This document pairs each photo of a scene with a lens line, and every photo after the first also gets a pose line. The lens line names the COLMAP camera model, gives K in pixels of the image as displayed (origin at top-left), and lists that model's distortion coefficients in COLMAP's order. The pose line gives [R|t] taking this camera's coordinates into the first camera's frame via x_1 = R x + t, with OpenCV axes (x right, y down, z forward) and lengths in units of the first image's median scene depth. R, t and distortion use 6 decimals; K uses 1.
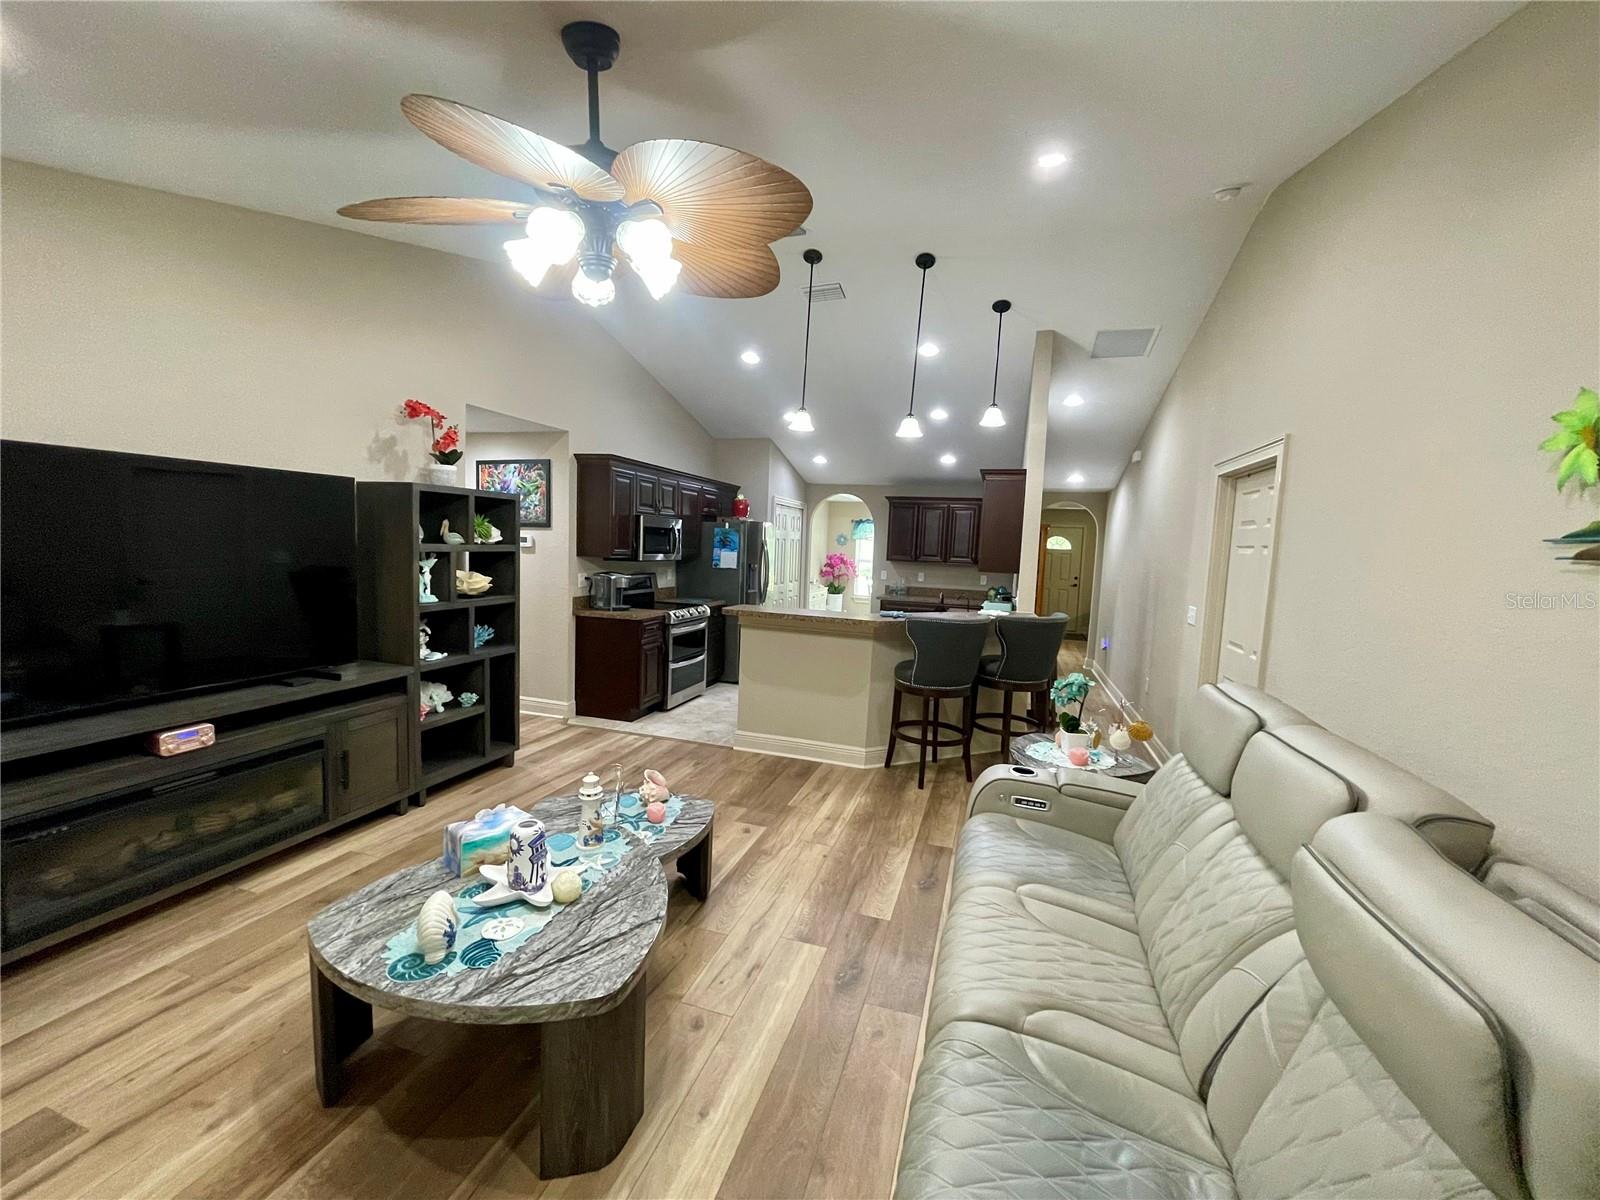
lens RADIAL K [[643.9, 0, 792.6], [0, 643.9, 599.8], [0, 0, 1]] dist [0.000060, -0.000301]
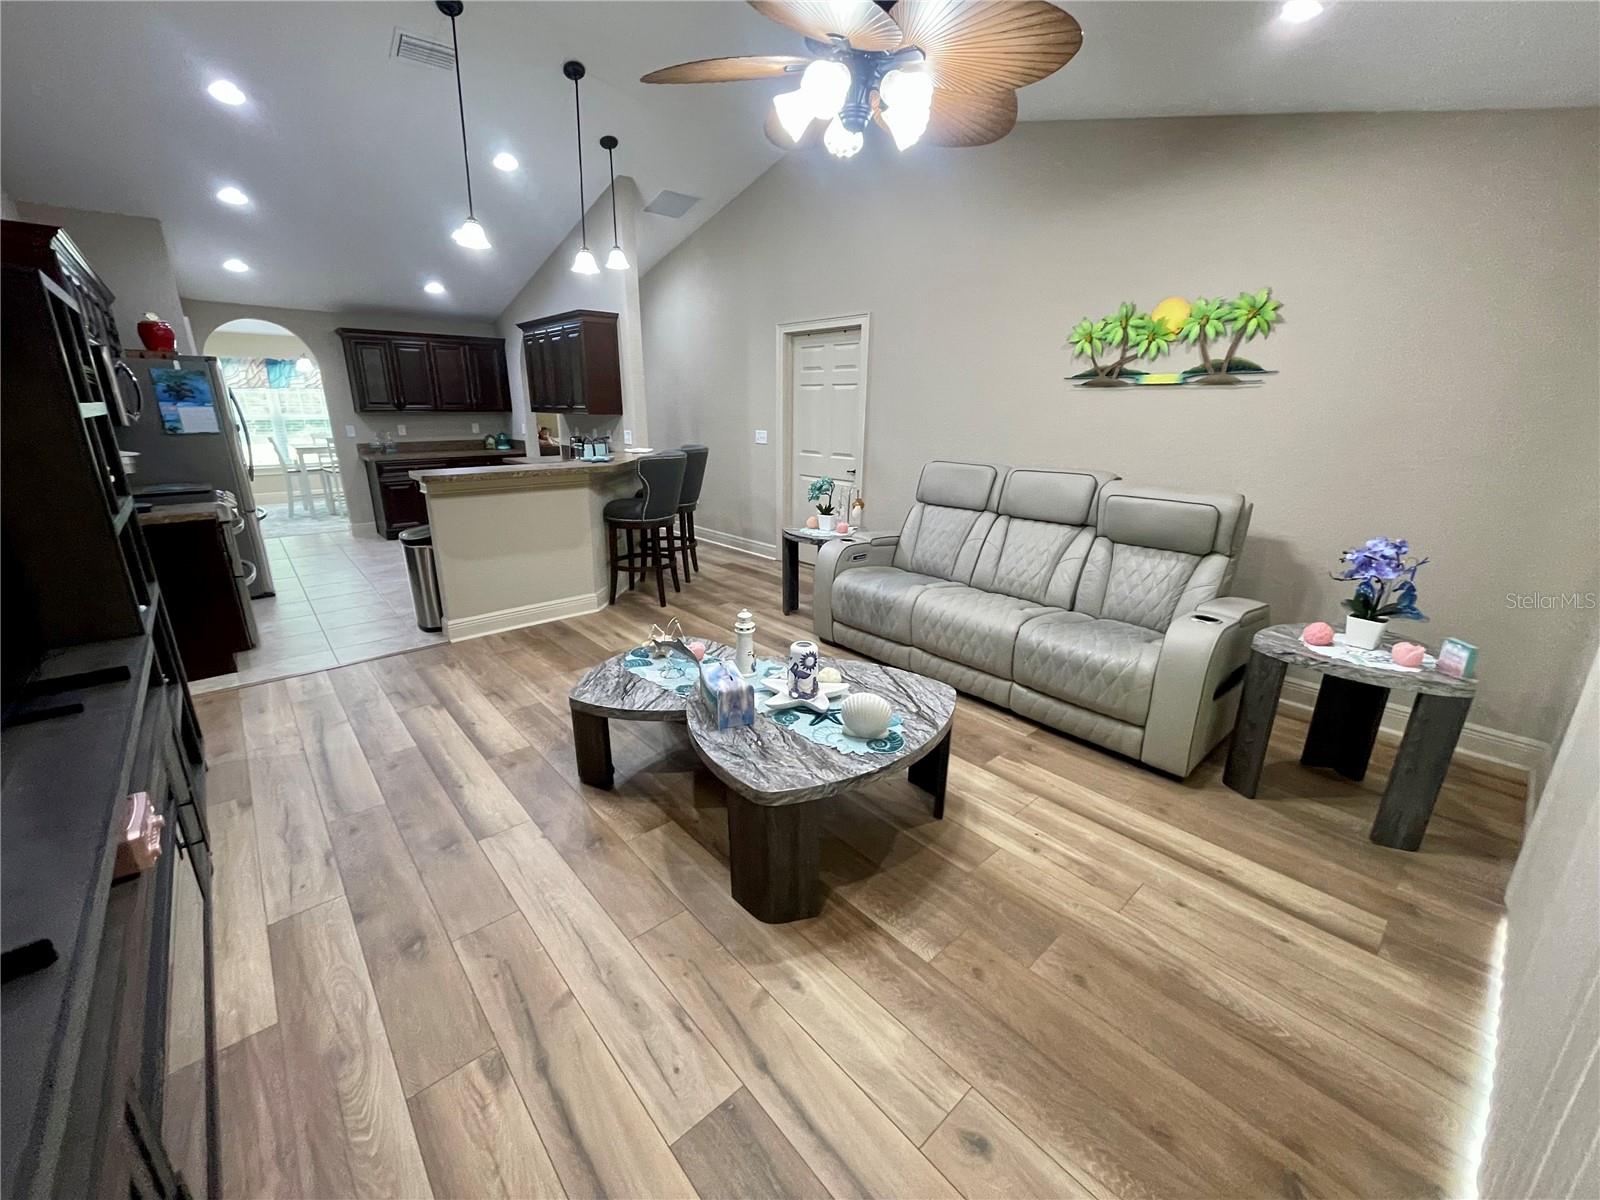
lens RADIAL K [[643.9, 0, 794.8], [0, 643.9, 593.3], [0, 0, 1]] dist [0.000060, -0.000301]
pose [[0.503973, -0.279439, 0.817267, -0.703167], [0.091317, 0.958153, 0.271300, -0.026883], [-0.858879, -0.062097, 0.508400, 0.232810]]
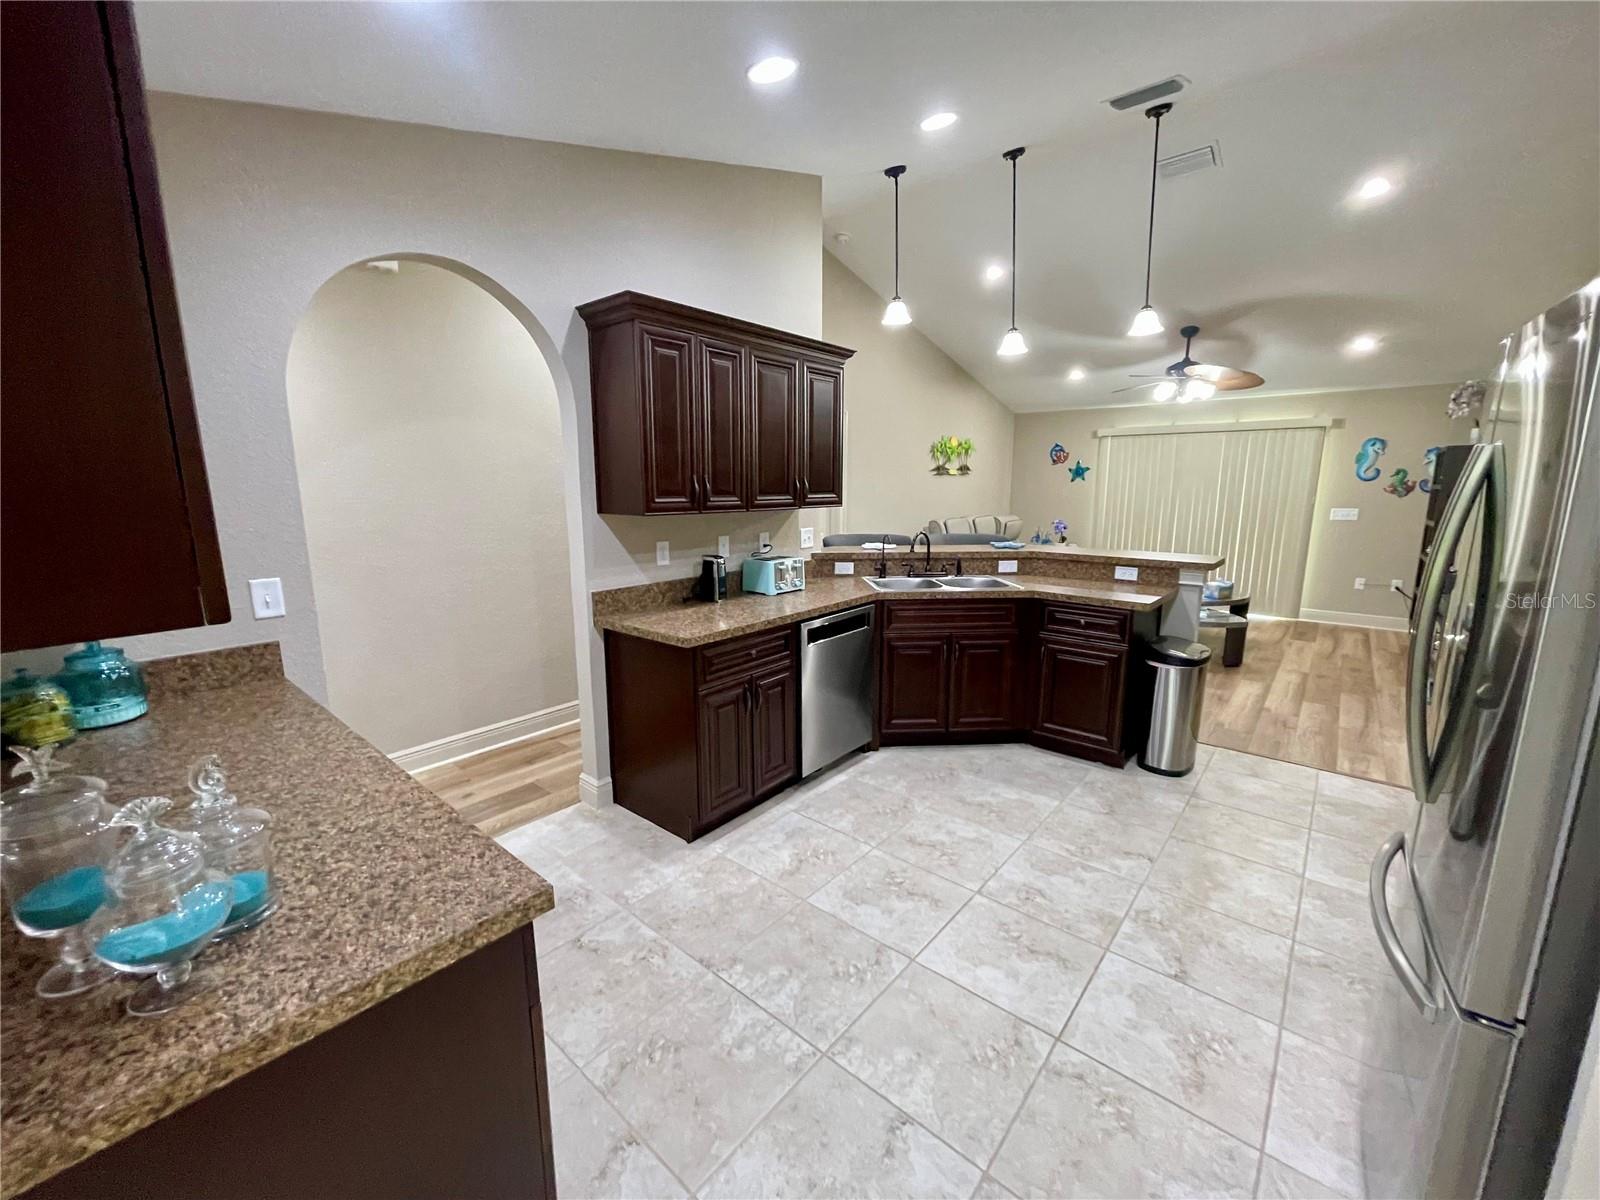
lens RADIAL K [[643.9, 0, 791.9], [0, 643.9, 591.9], [0, 0, 1]] dist [0.000060, -0.000301]
pose [[-0.924748, -0.099043, 0.367467, 0.112508], [0.001540, 0.964562, 0.263852, -0.197469], [-0.380577, 0.244562, -0.891824, 2.395927]]
